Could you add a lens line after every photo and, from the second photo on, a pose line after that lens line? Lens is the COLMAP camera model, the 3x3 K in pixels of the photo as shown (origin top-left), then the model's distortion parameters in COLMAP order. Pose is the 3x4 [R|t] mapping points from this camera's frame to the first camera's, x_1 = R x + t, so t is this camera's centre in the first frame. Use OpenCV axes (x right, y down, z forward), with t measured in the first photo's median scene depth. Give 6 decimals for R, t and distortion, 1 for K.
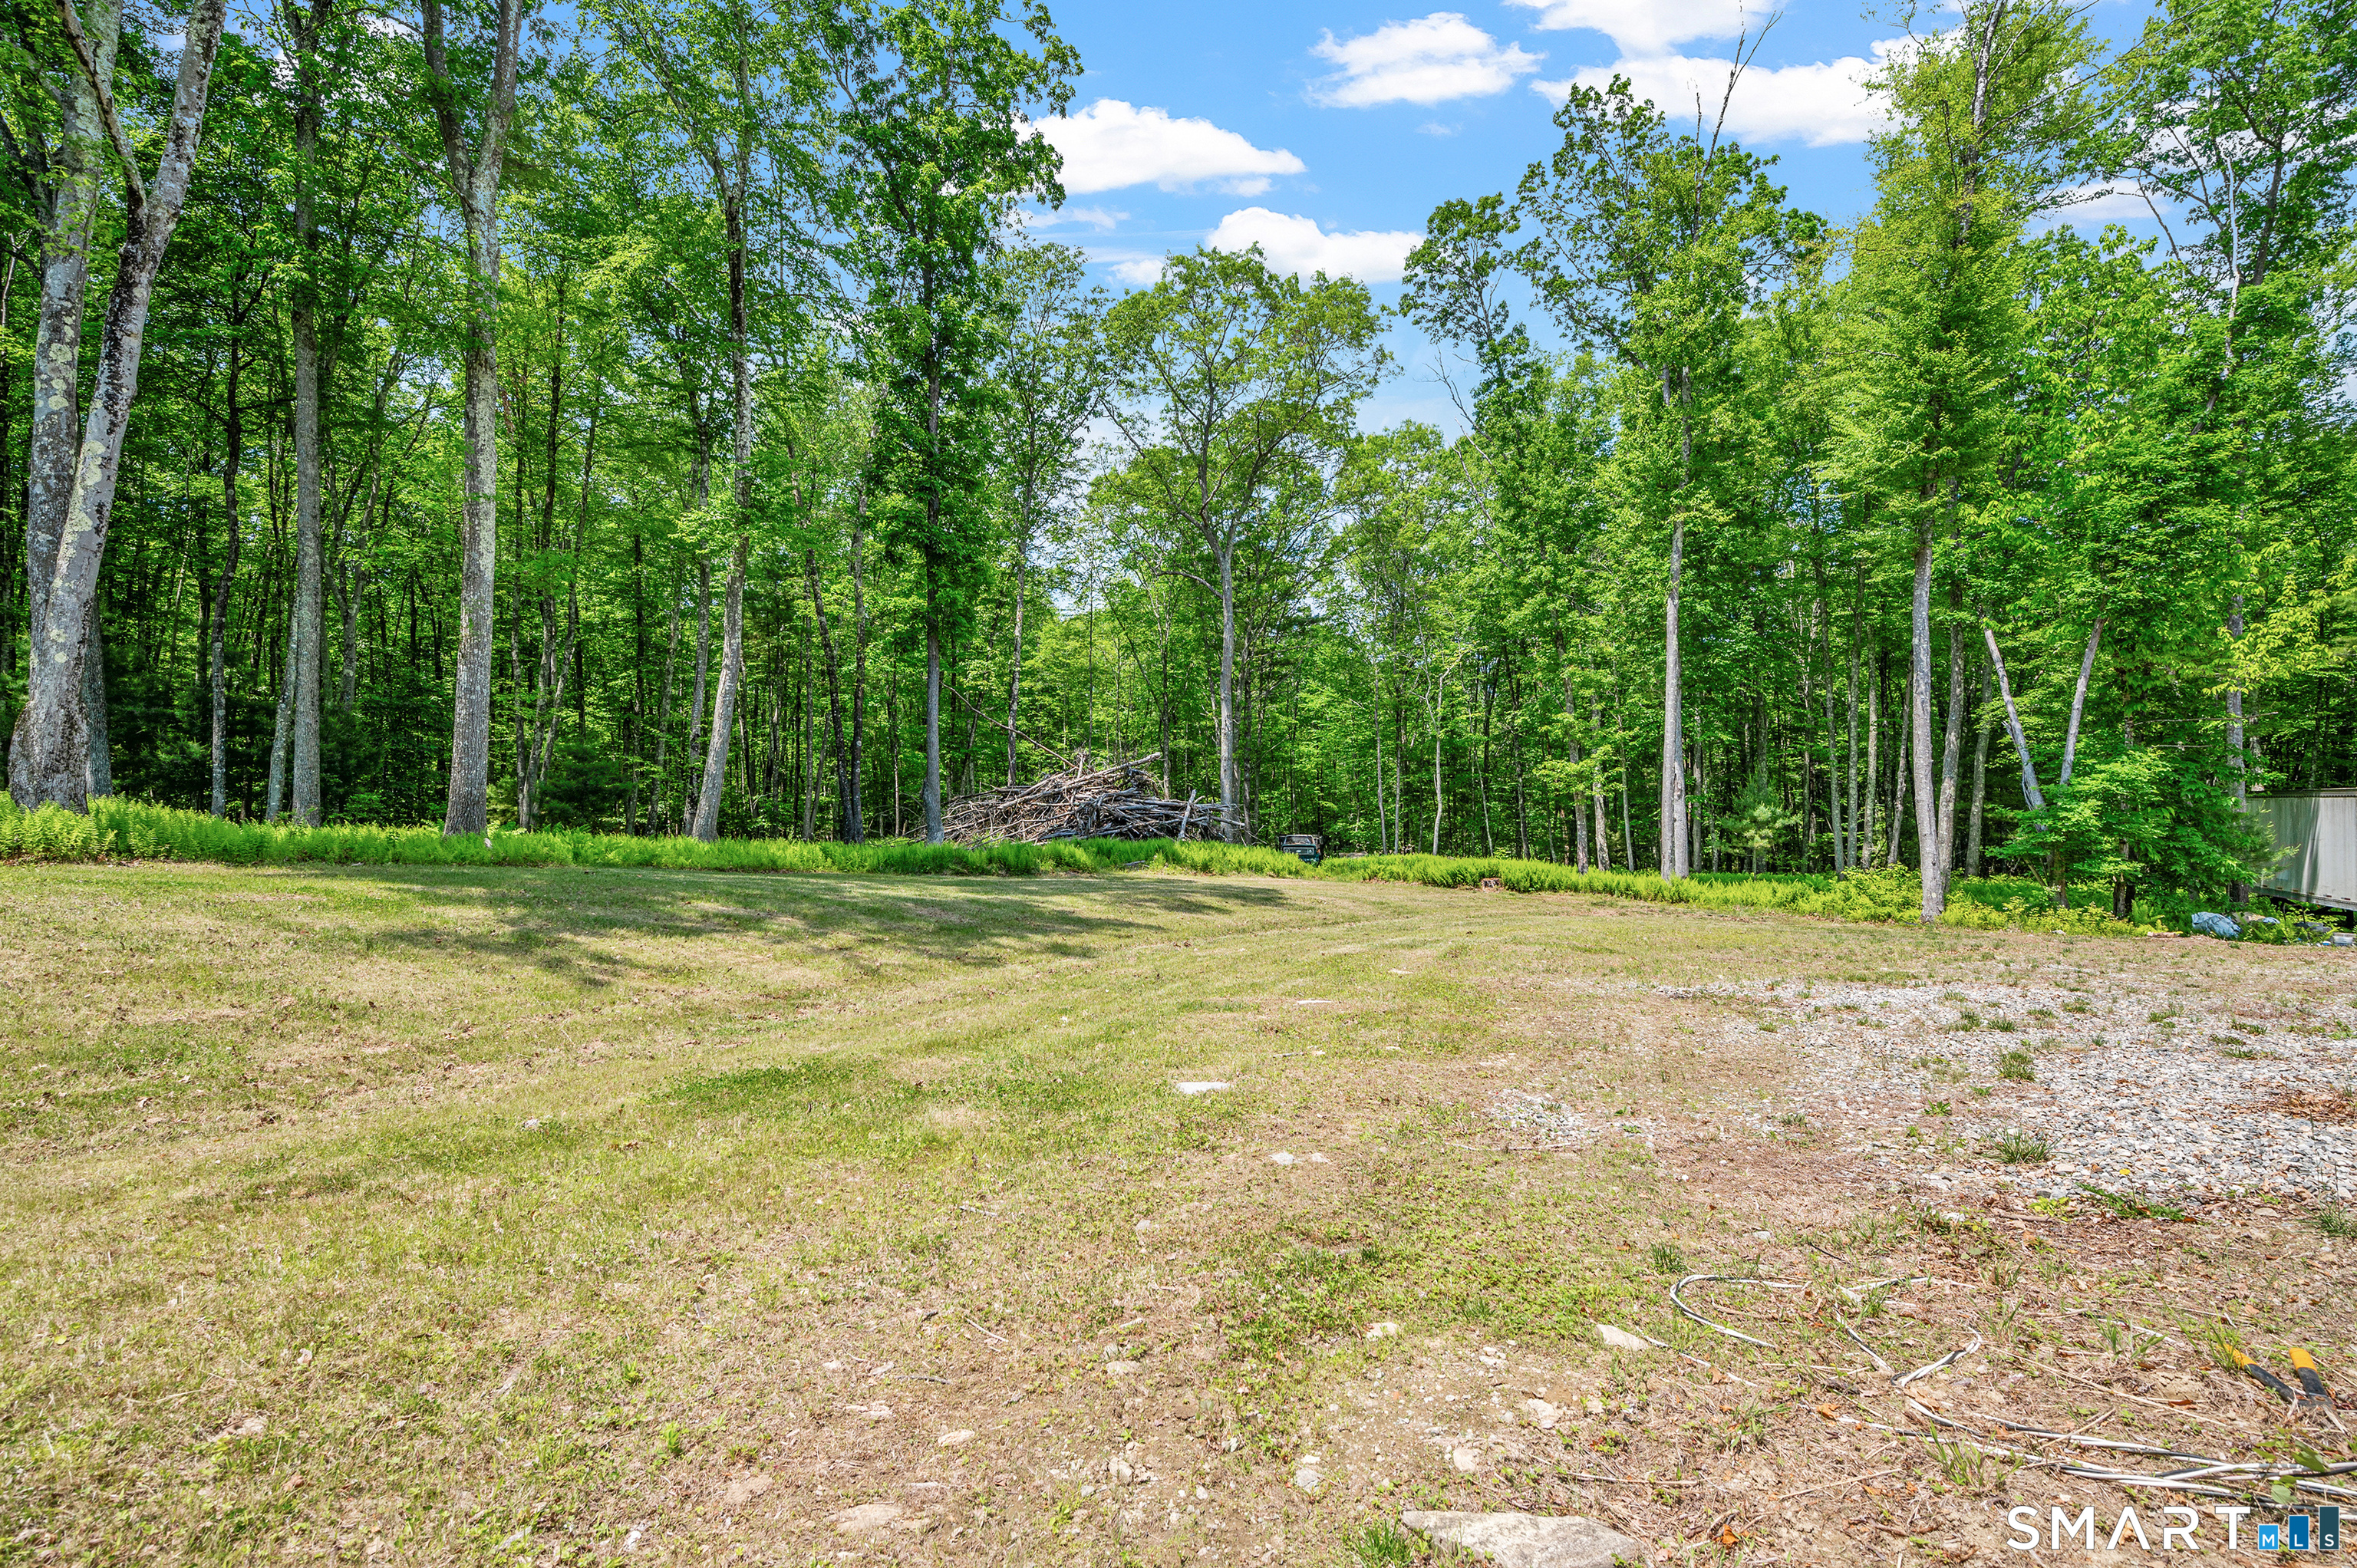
lens RADIAL K [[1136.1, 0, 1168.7], [0, 1136.1, 796.3], [0, 0, 1]] dist [0.001000, 0.000352]
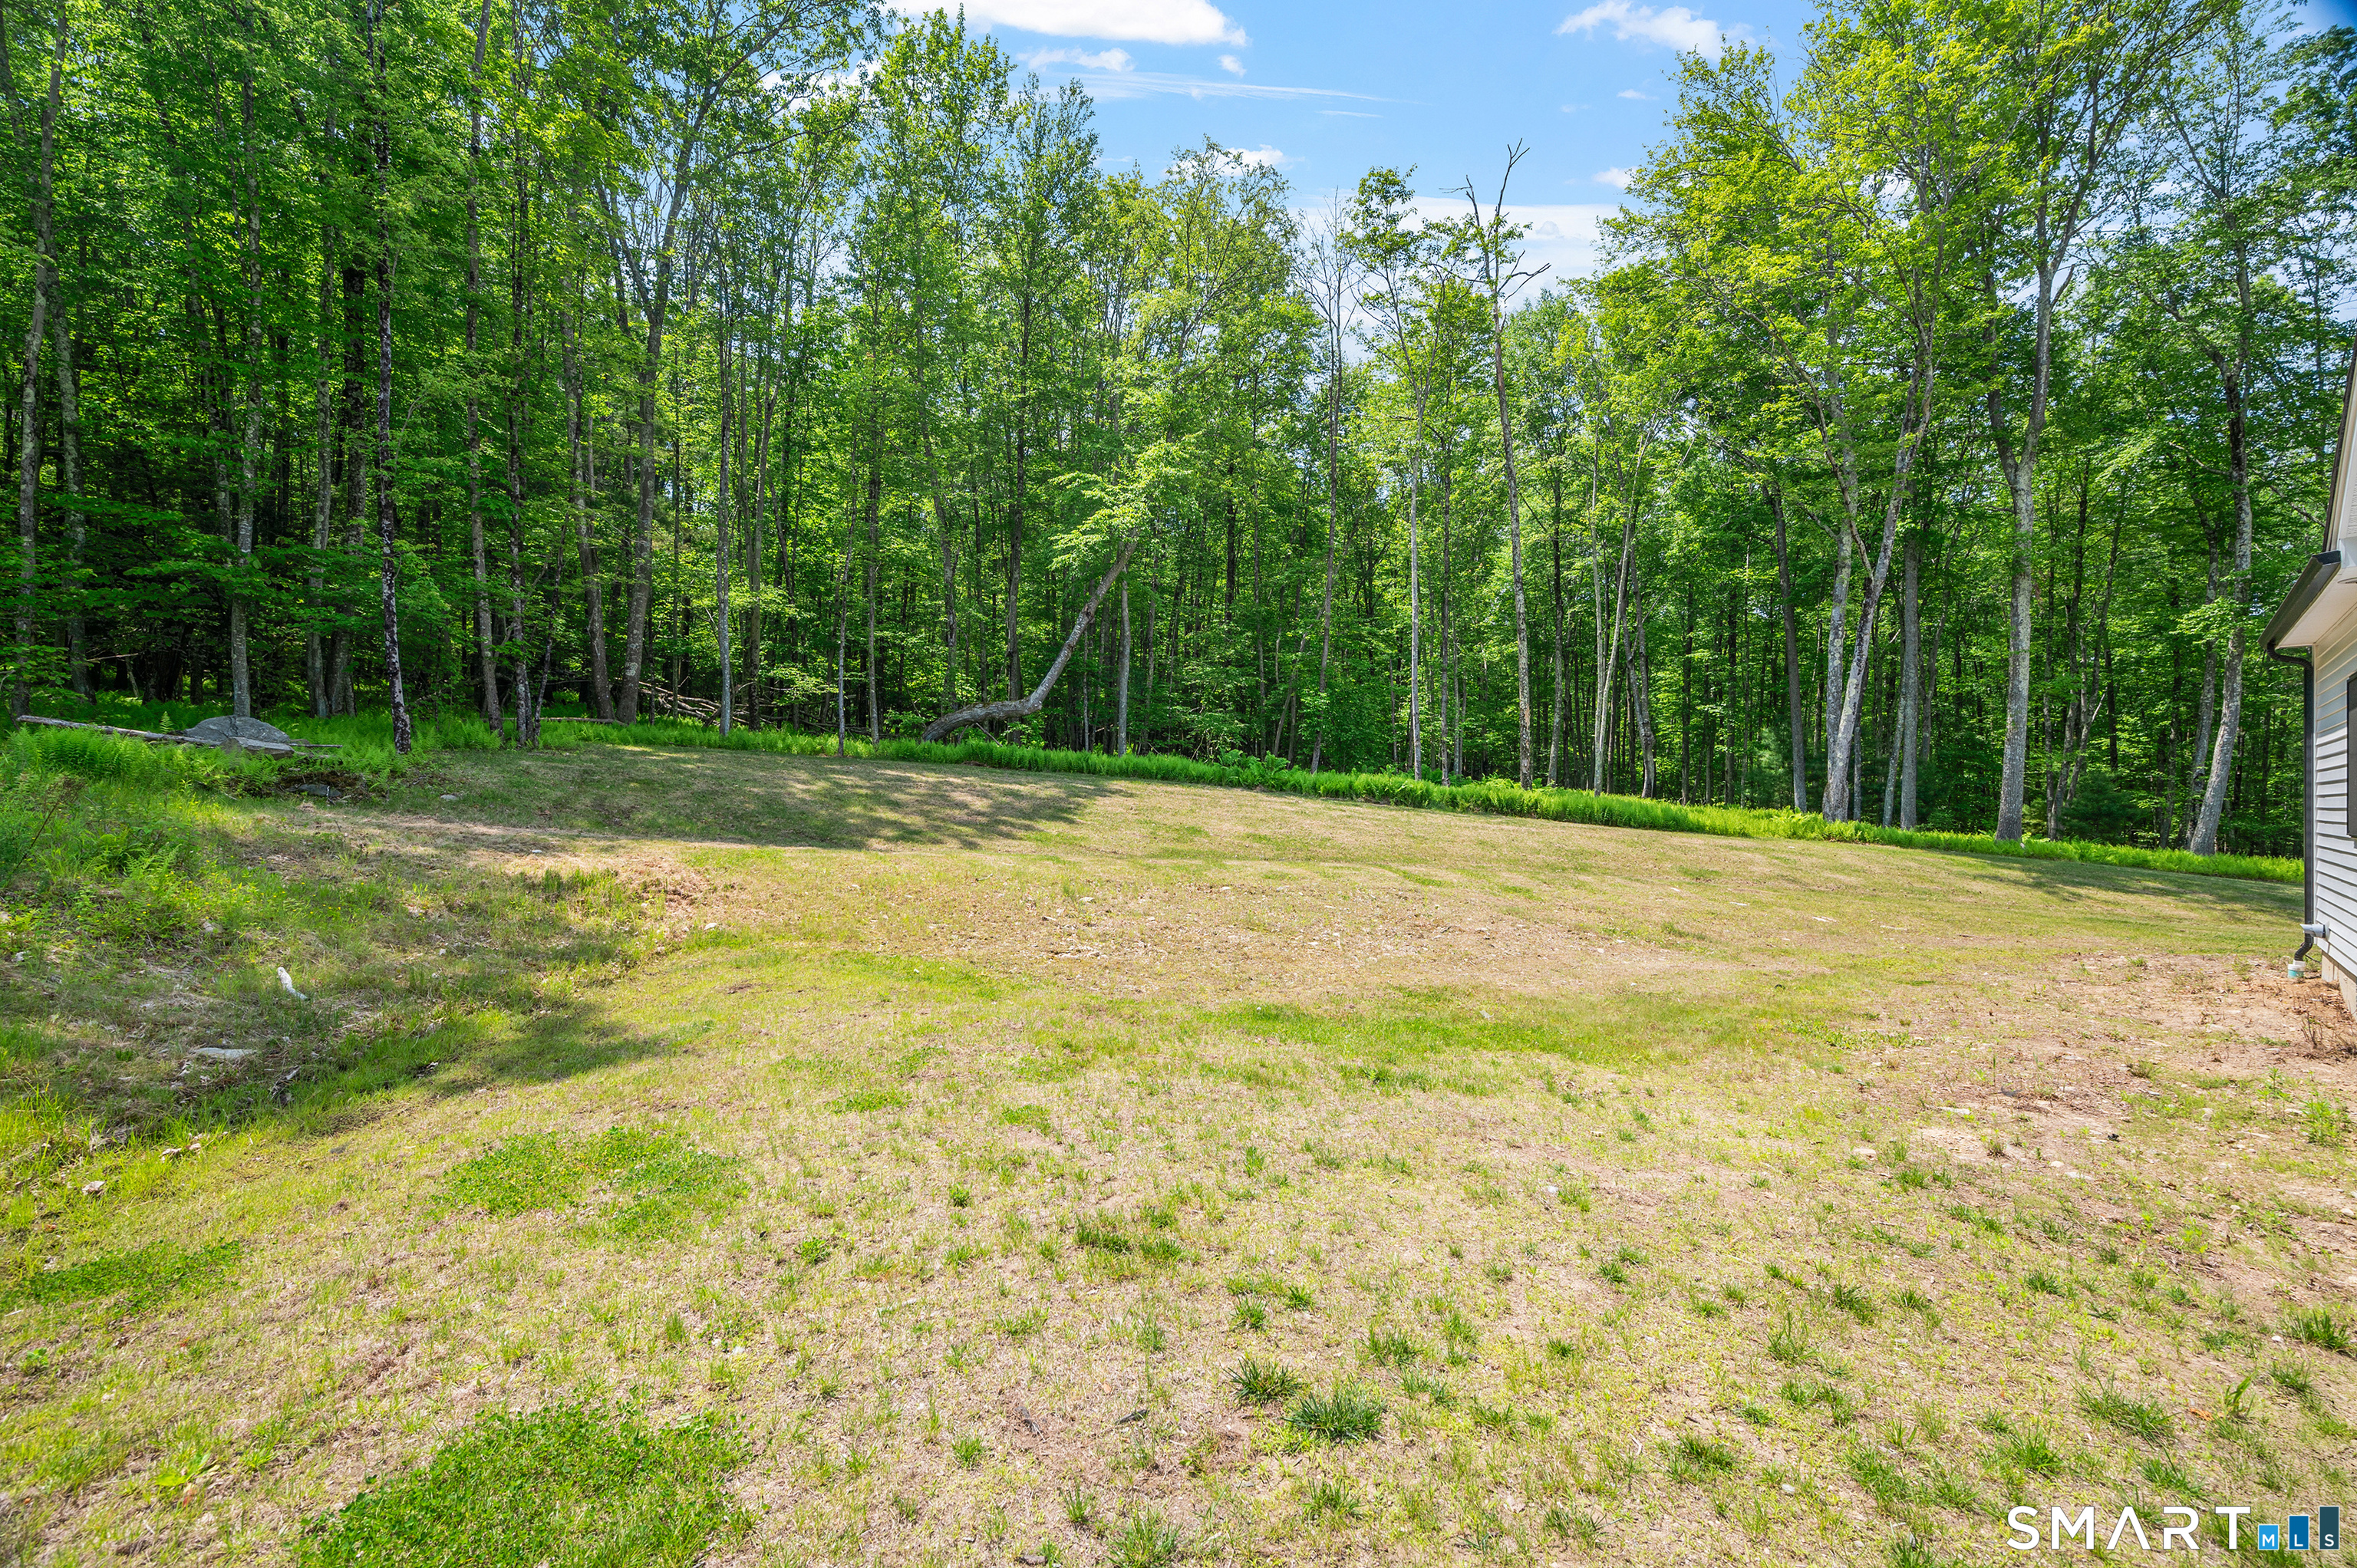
lens RADIAL K [[1055.7, 0, 1152.1], [0, 1055.7, 780.8], [0, 0, 1]] dist [0.002445, 0.000546]
pose [[0.335433, -0.001186, -0.942063, 0.362870], [-0.015387, 0.999859, -0.006738, -0.019935], [0.941938, 0.016756, 0.335367, -0.605335]]
